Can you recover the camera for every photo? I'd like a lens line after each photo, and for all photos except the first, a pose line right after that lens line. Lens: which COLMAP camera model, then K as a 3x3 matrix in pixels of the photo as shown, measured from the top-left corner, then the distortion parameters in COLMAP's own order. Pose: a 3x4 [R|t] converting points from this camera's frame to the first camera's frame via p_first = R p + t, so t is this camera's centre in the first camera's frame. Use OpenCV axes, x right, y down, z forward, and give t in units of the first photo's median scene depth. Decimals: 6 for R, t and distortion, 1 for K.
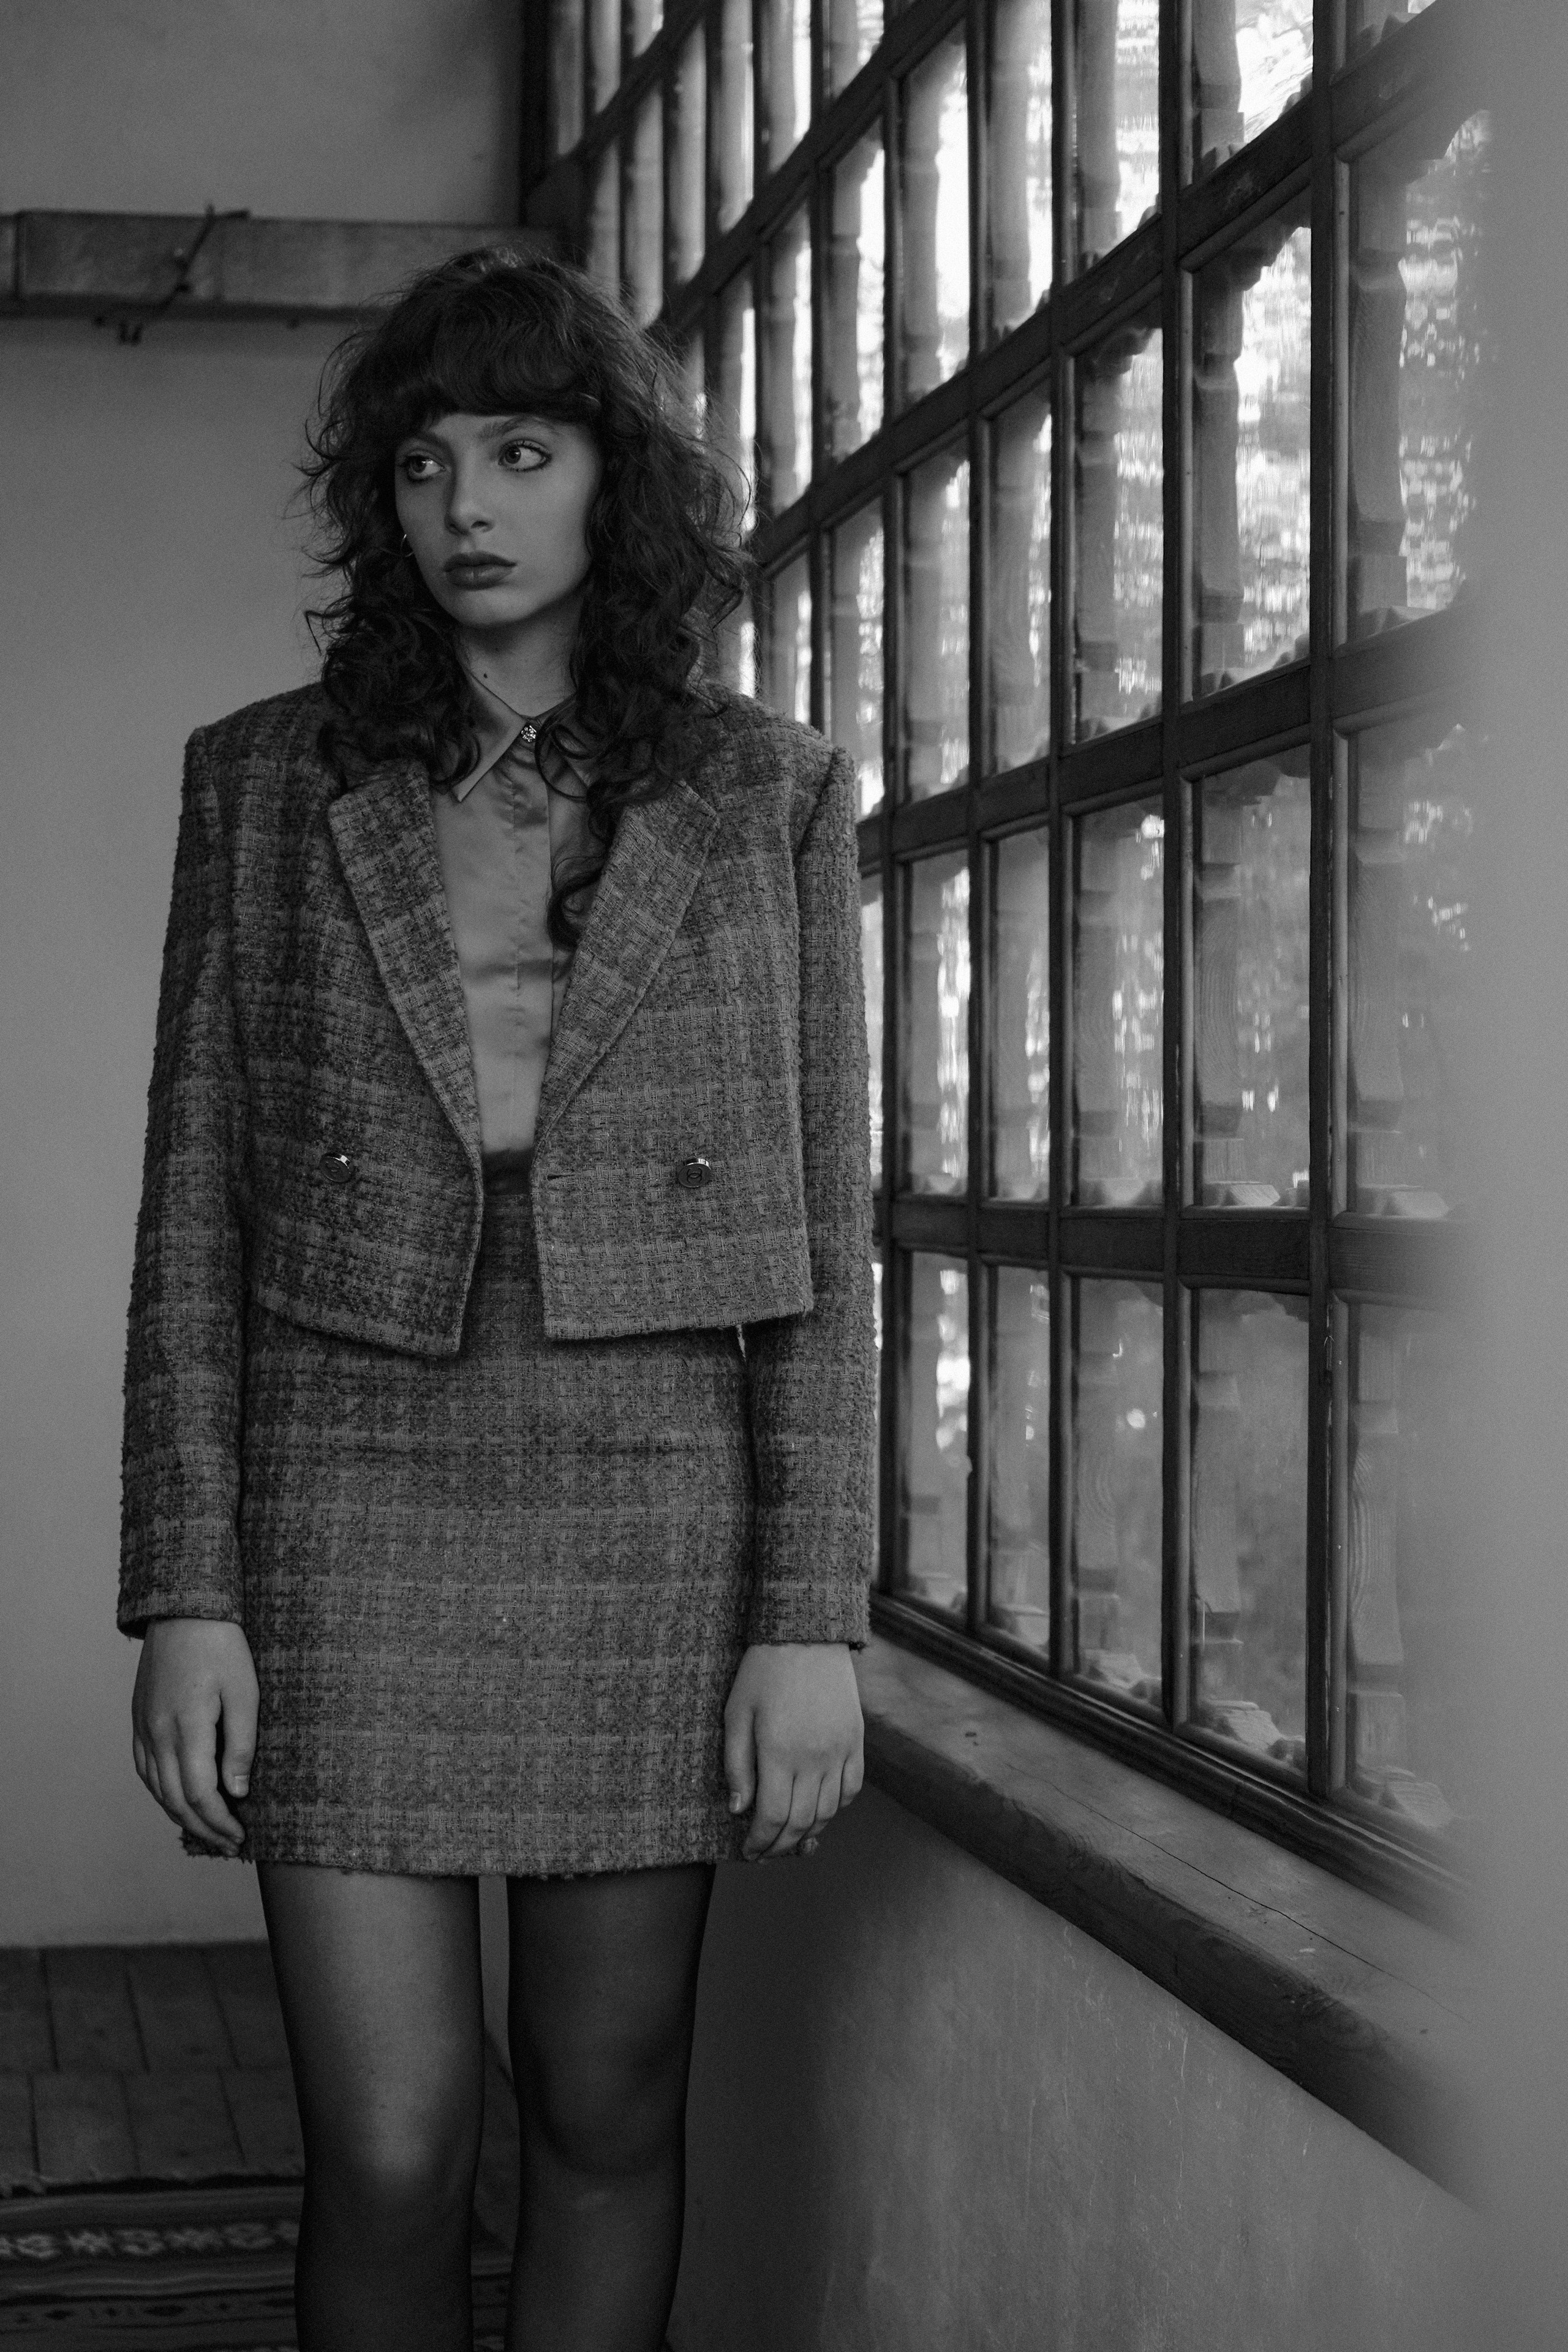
lens RADIAL K [[4674.8, 0, 784.0], [0, 4674.8, 1176.0], [0, 0, 1]] dist [0.007800, -0.564054]
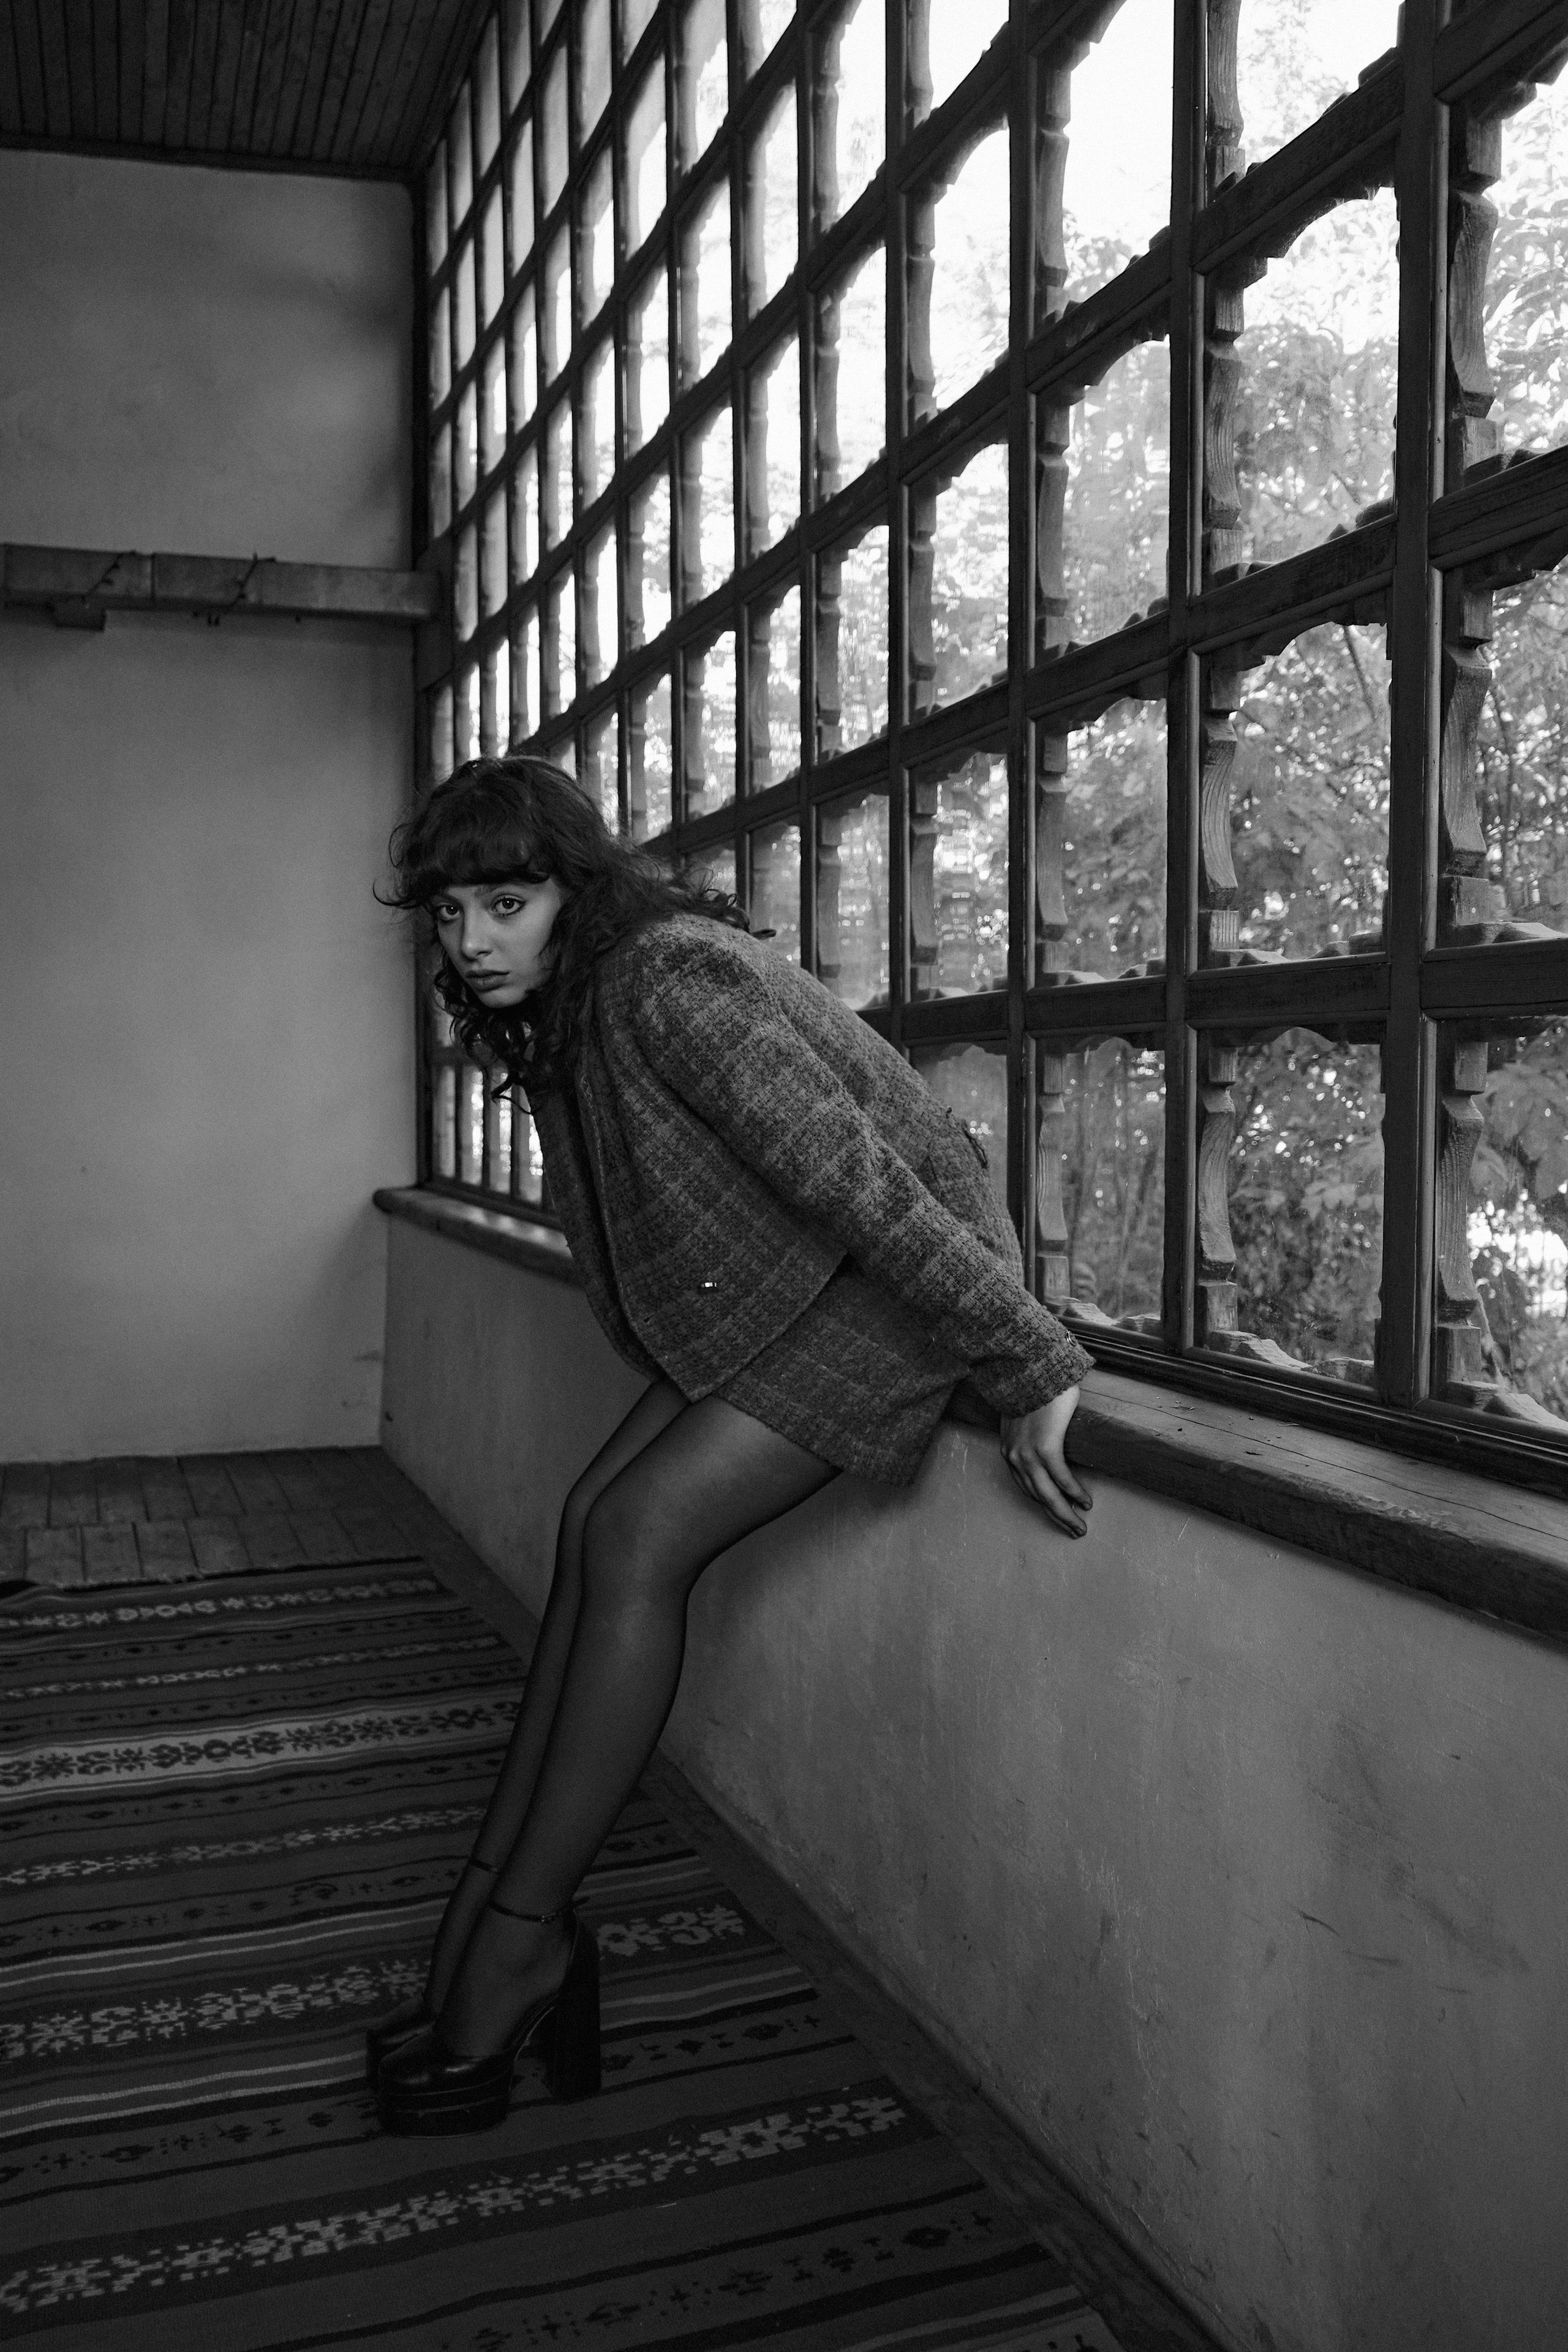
lens RADIAL K [[2099.5, 0, 784.0], [0, 2099.5, 1176.0], [0, 0, 1]] dist [-0.010768, -0.013969]
pose [[0.987320, -0.014195, 0.158108, -0.060619], [0.009585, 0.999508, 0.029880, 0.032218], [-0.158454, -0.027986, 0.986970, 0.130472]]
